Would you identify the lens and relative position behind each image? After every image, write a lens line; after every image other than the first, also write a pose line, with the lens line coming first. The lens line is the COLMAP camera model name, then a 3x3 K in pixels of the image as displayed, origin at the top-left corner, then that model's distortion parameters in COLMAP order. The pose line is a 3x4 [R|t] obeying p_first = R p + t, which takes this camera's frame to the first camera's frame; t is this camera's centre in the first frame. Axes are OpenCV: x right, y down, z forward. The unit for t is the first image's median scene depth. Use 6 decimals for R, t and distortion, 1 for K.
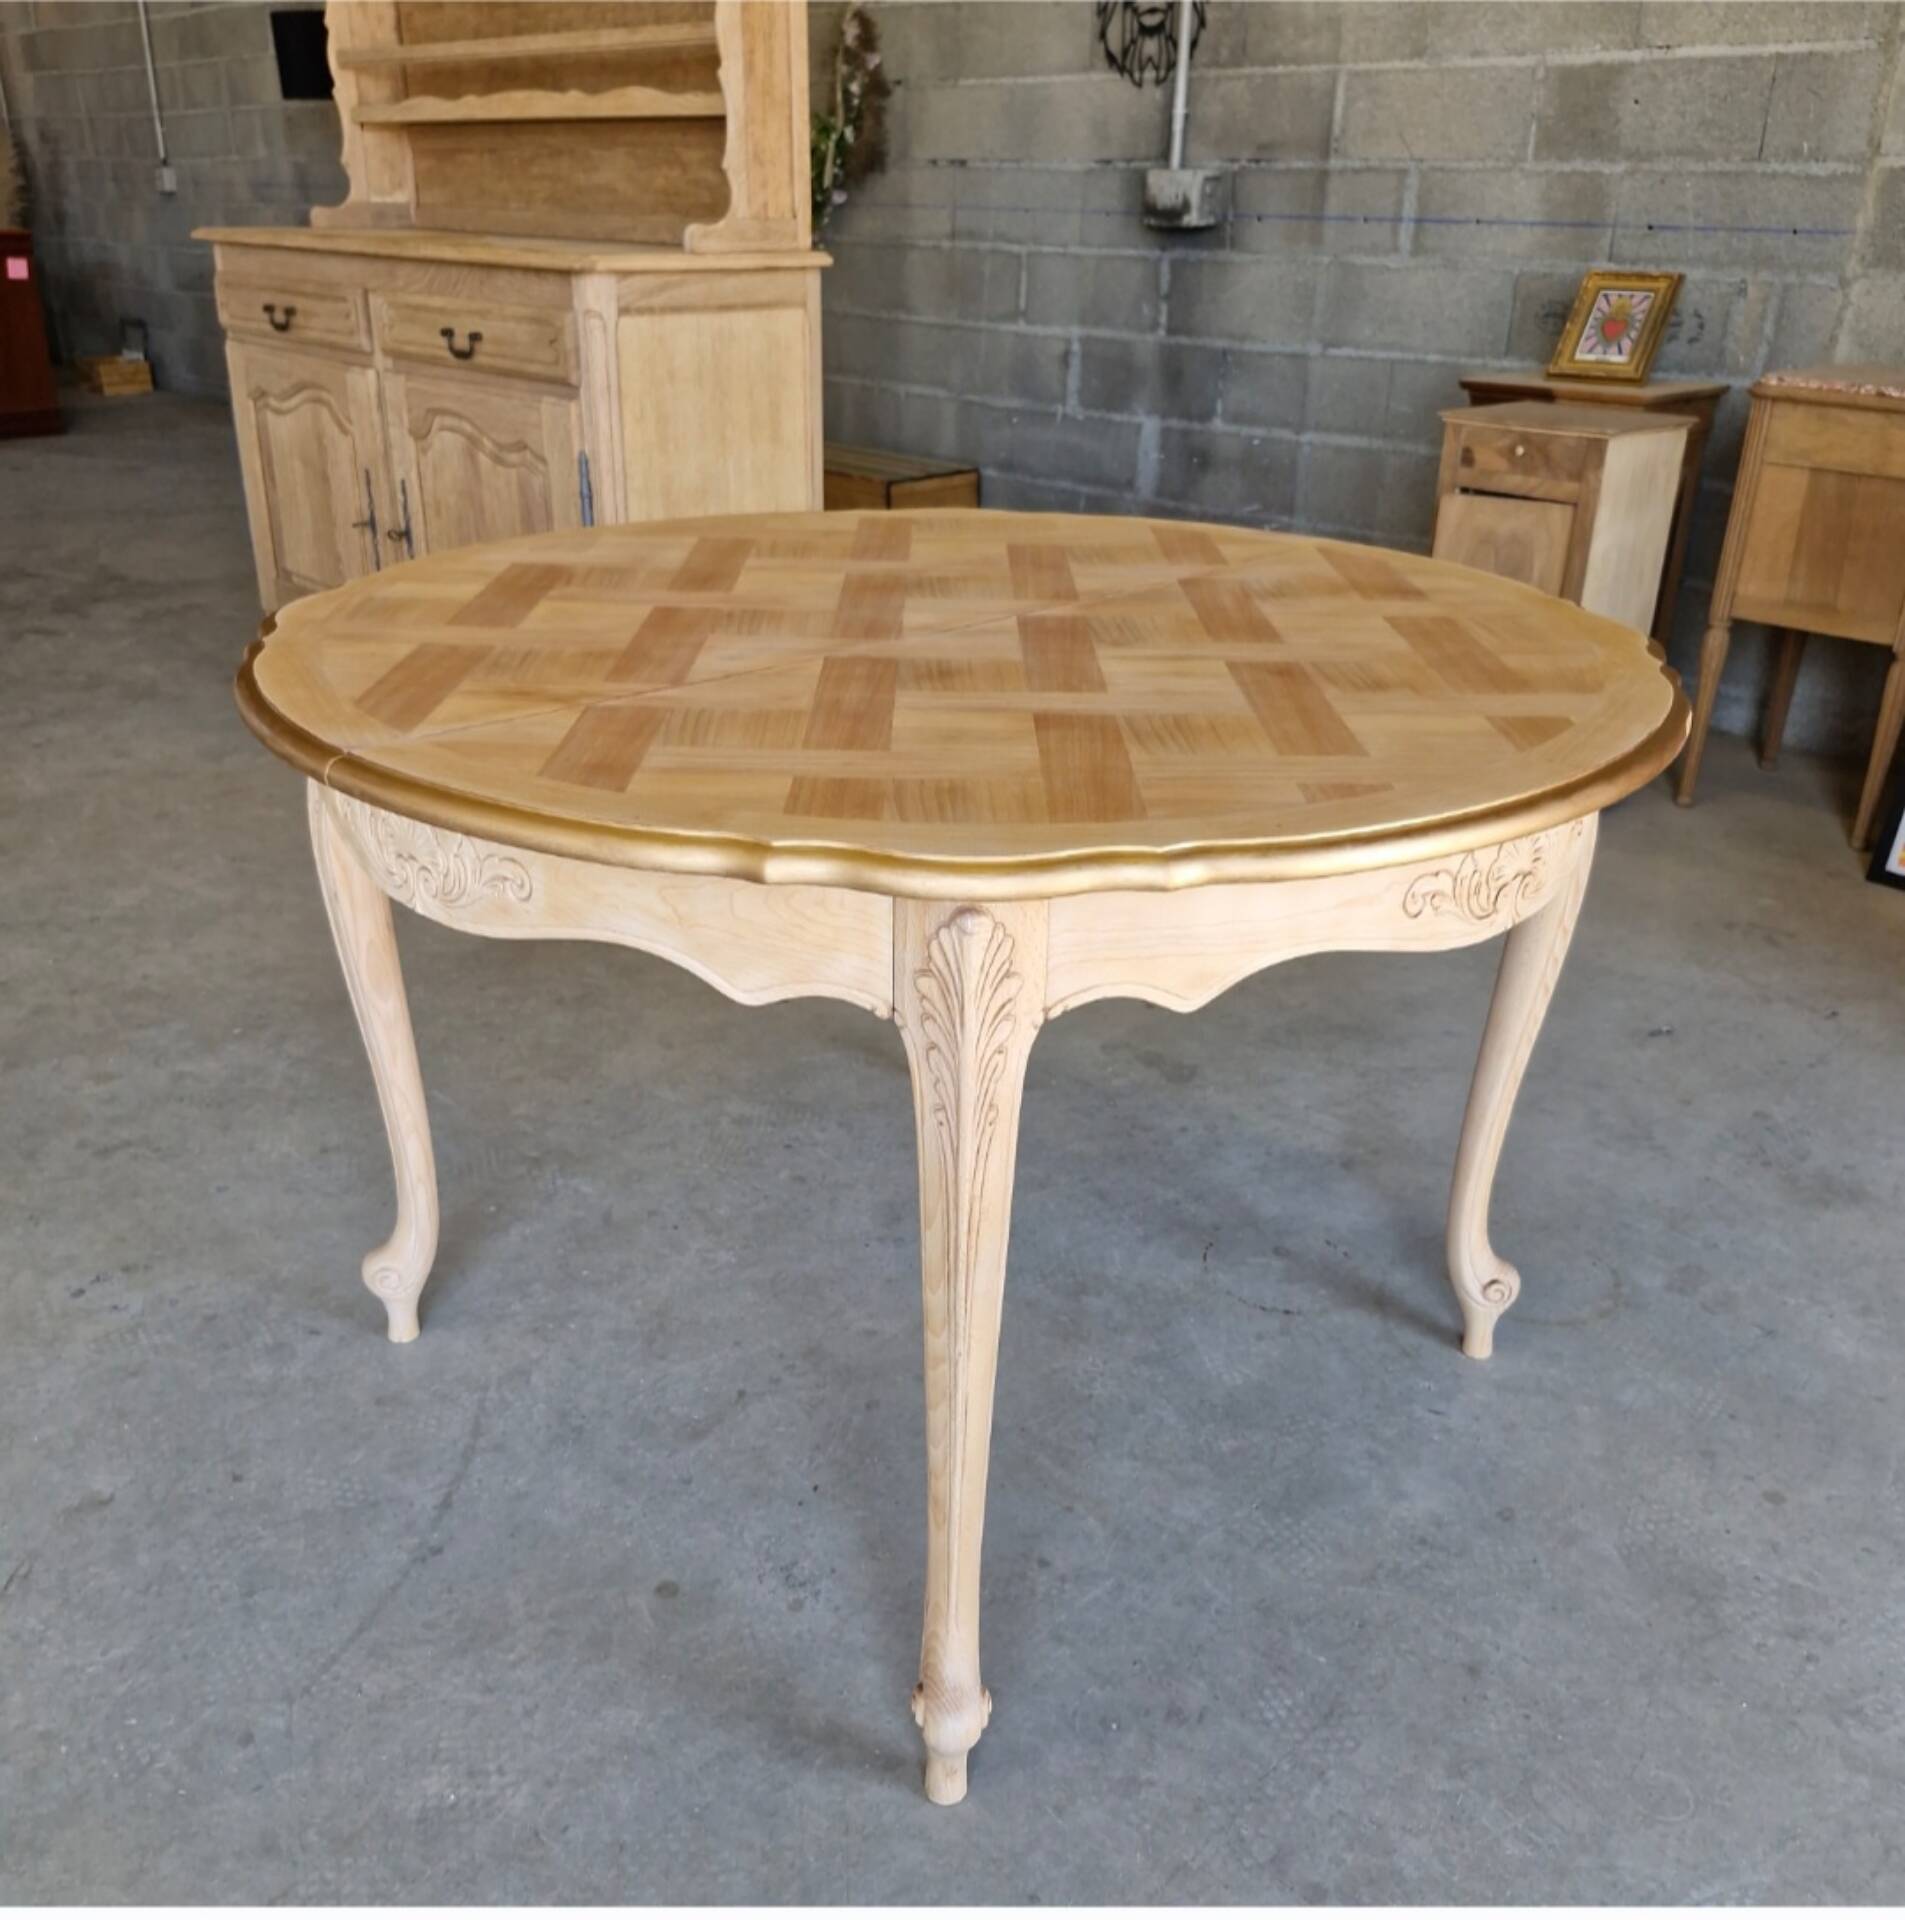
lens RADIAL K [[1755.9, 0, 940.8], [0, 1755.9, 959.4], [0, 0, 1]] dist [0.096313, -0.147116]
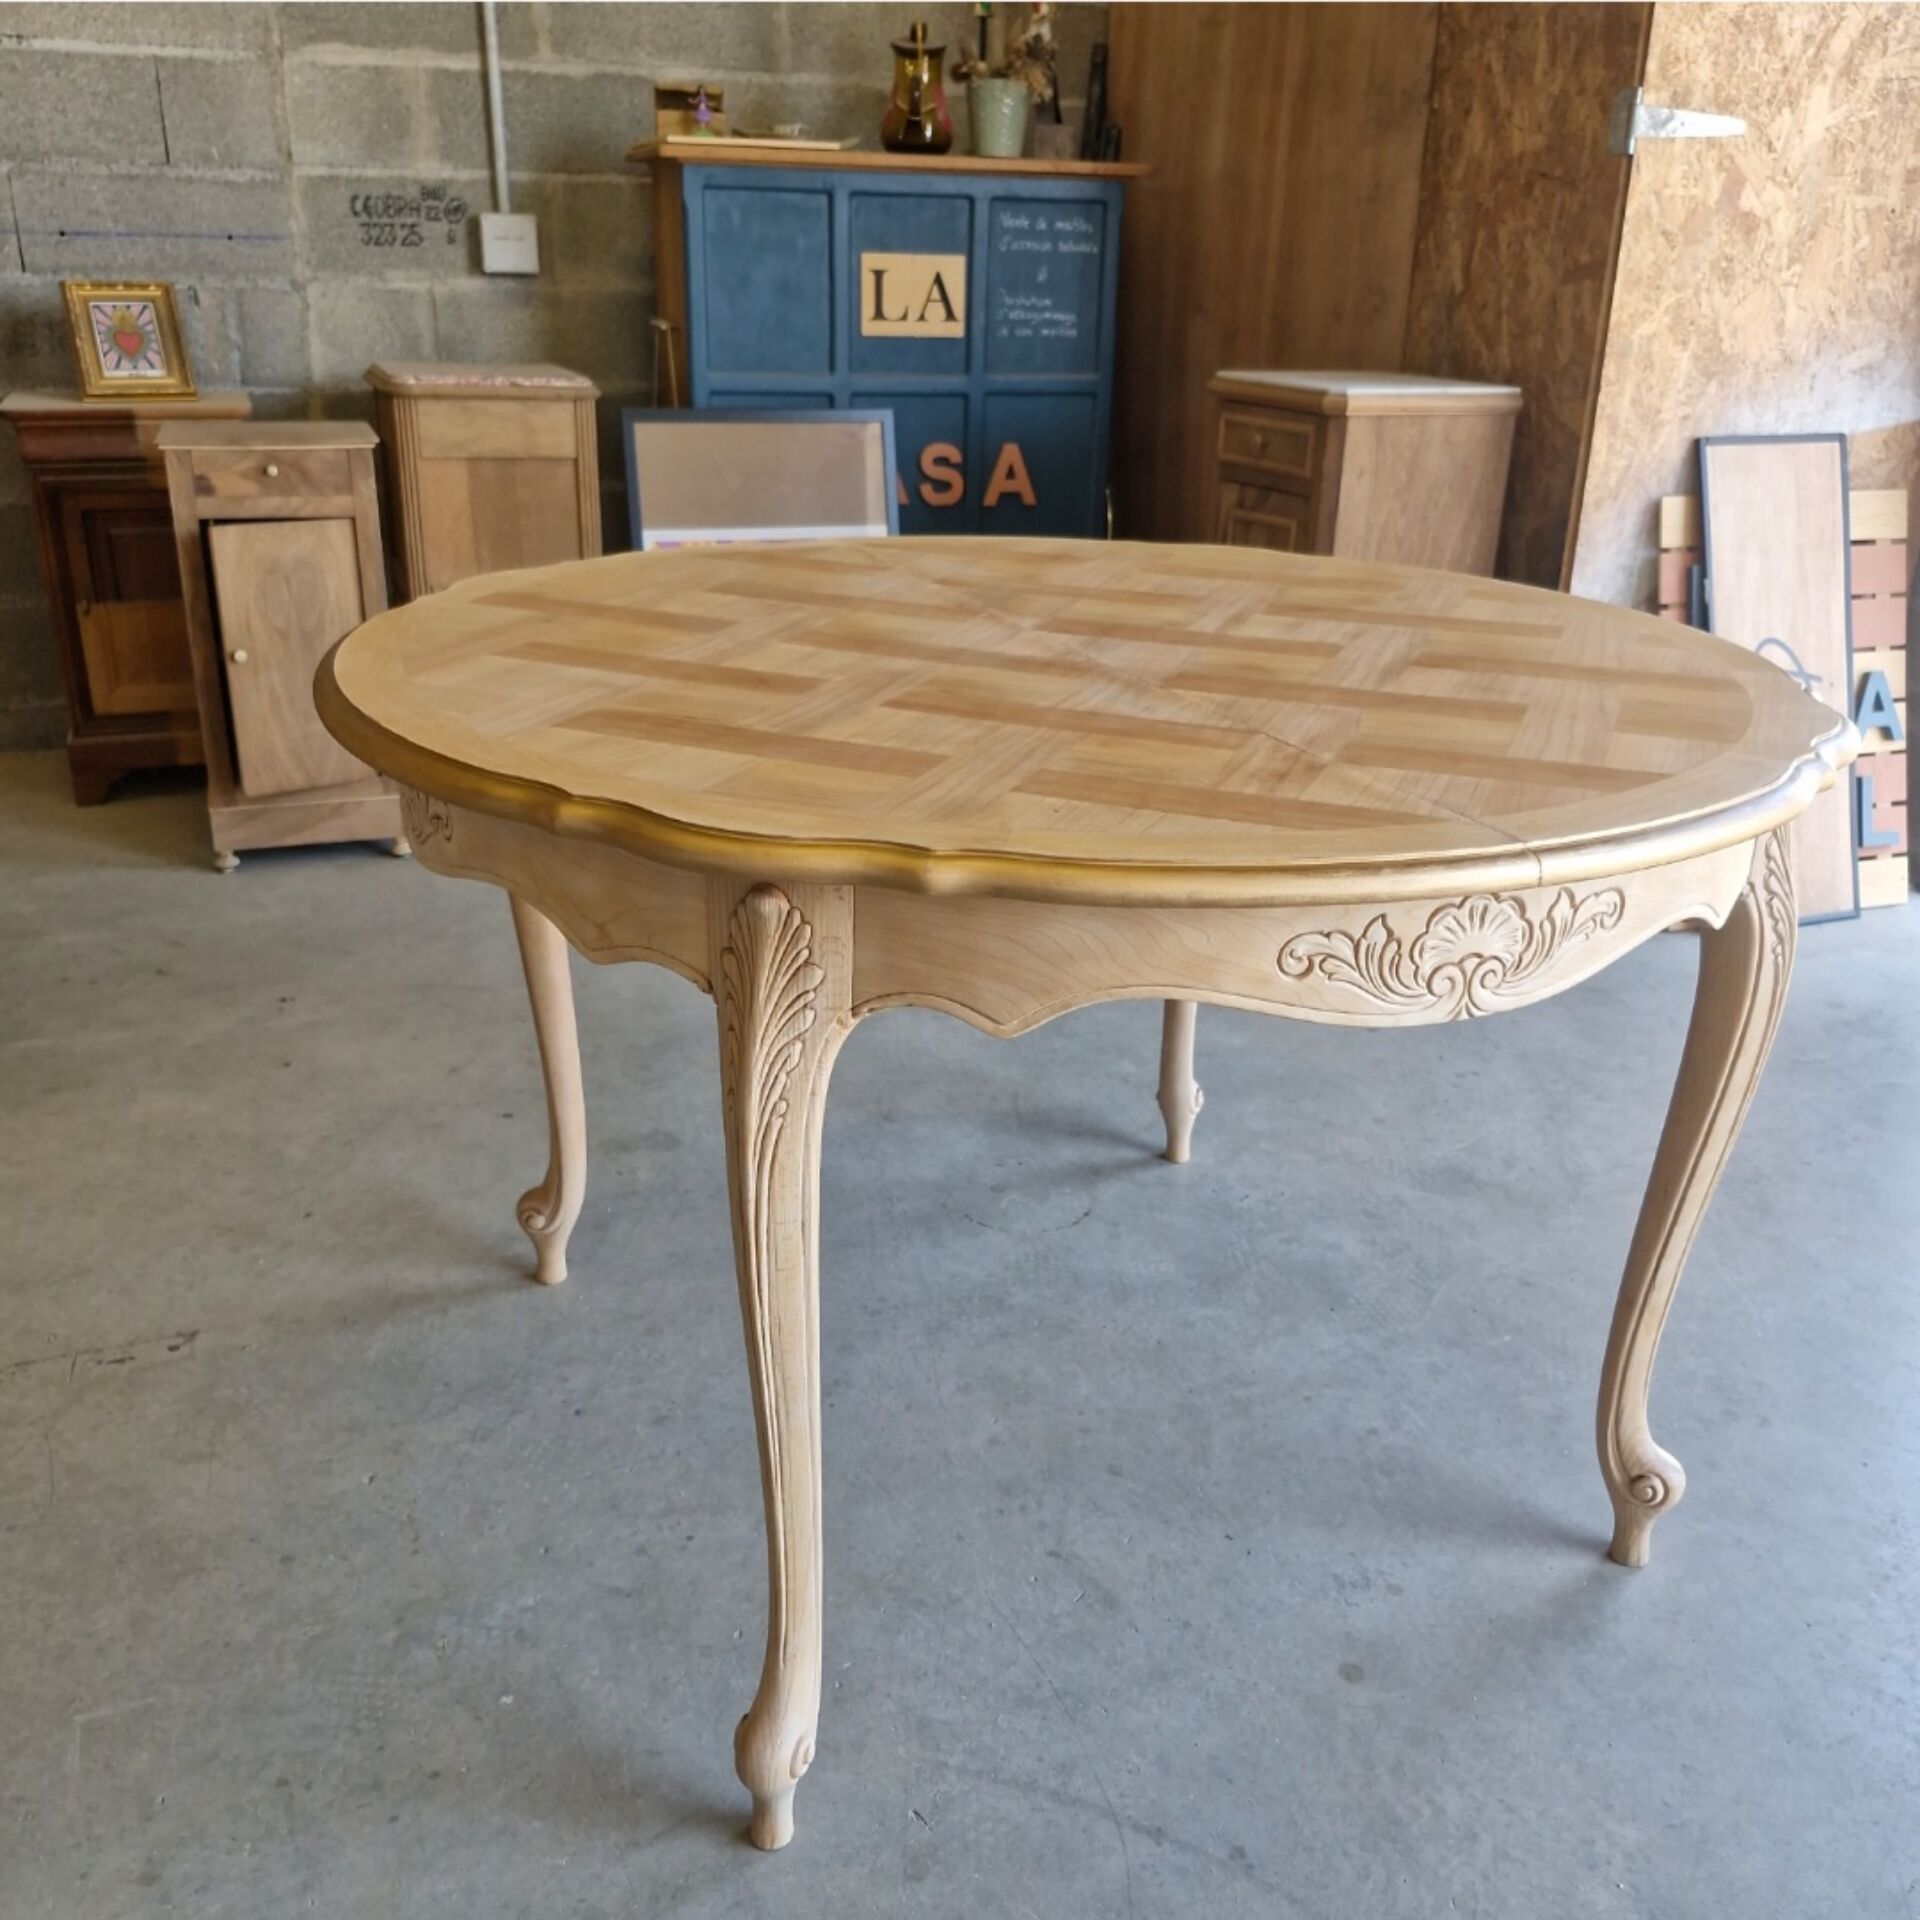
lens RADIAL K [[1773.3, 0, 961.6], [0, 1773.3, 954.3], [0, 0, 1]] dist [0.091113, -0.132228]
pose [[0.369935, -0.347501, 0.861621, -0.432056], [0.355460, 0.909790, 0.214312, -0.126353], [-0.858368, 0.226991, 0.460086, 0.307389]]
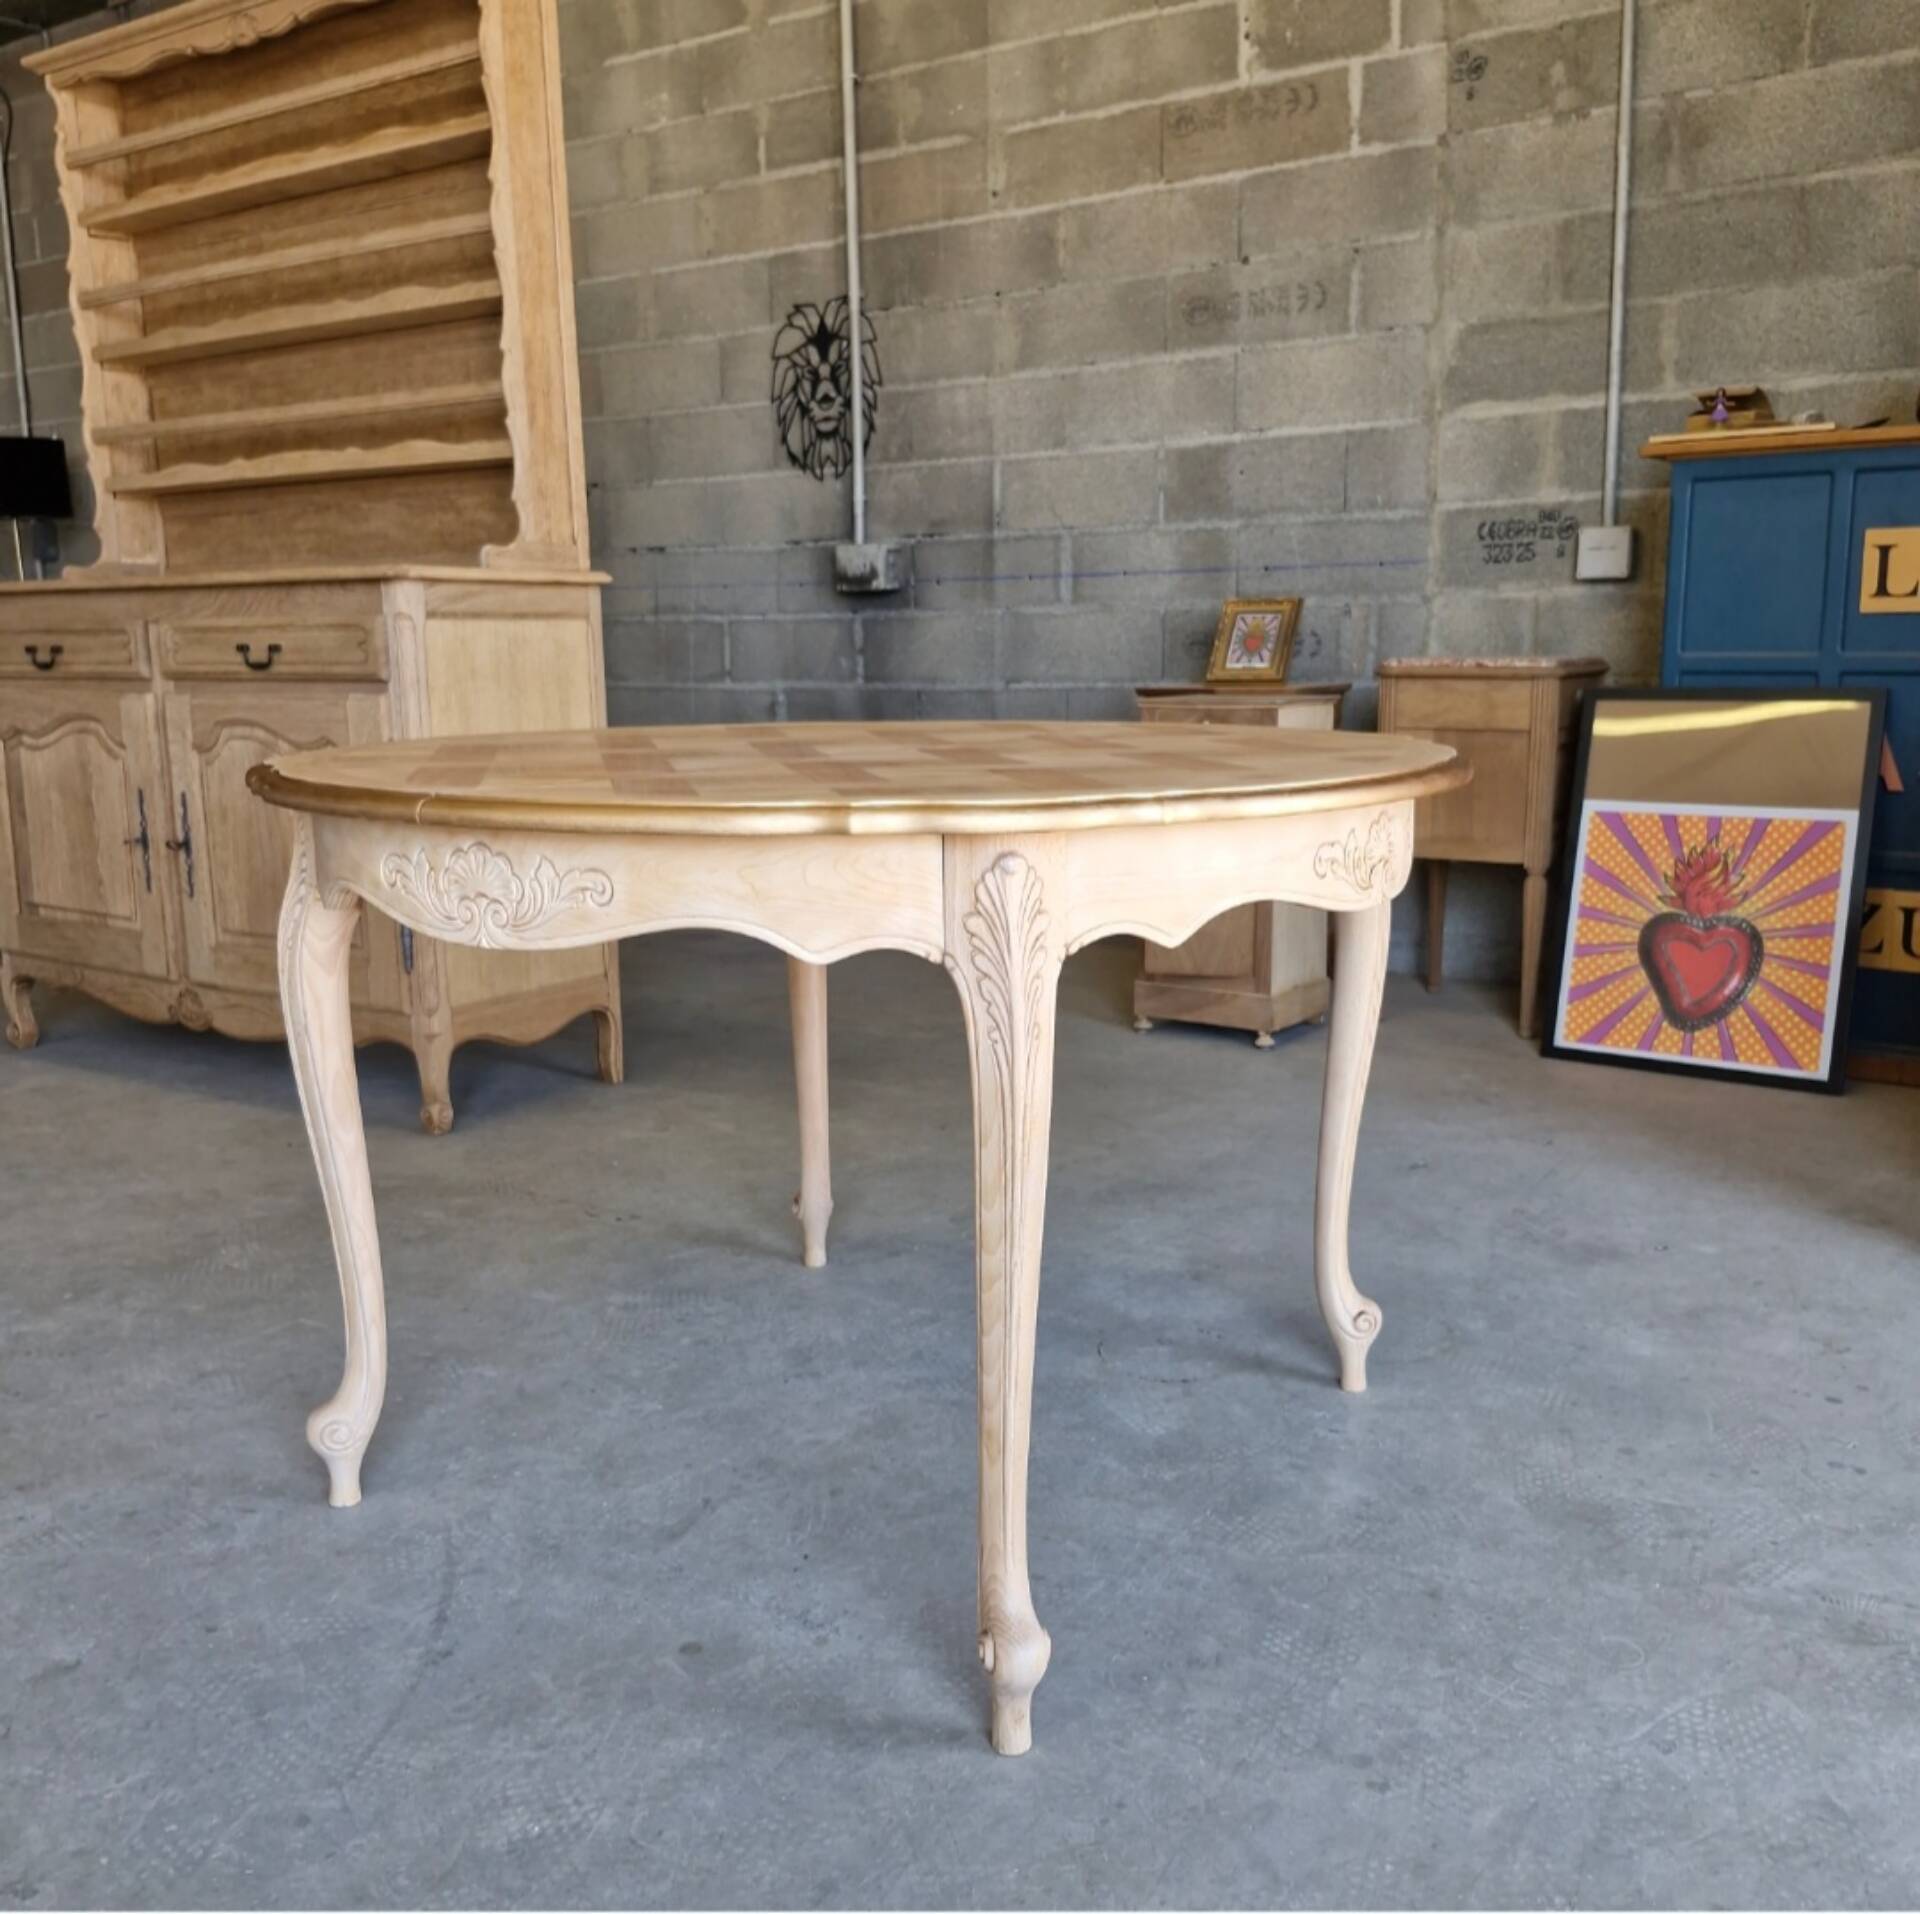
lens RADIAL K [[1757.8, 0, 974.8], [0, 1757.8, 941.0], [0, 0, 1]] dist [0.118118, -0.188881]
pose [[0.973320, -0.064158, 0.220301, -0.091797], [0.114765, 0.967512, -0.225278, 0.099389], [-0.198690, 0.244550, 0.949061, -0.050105]]
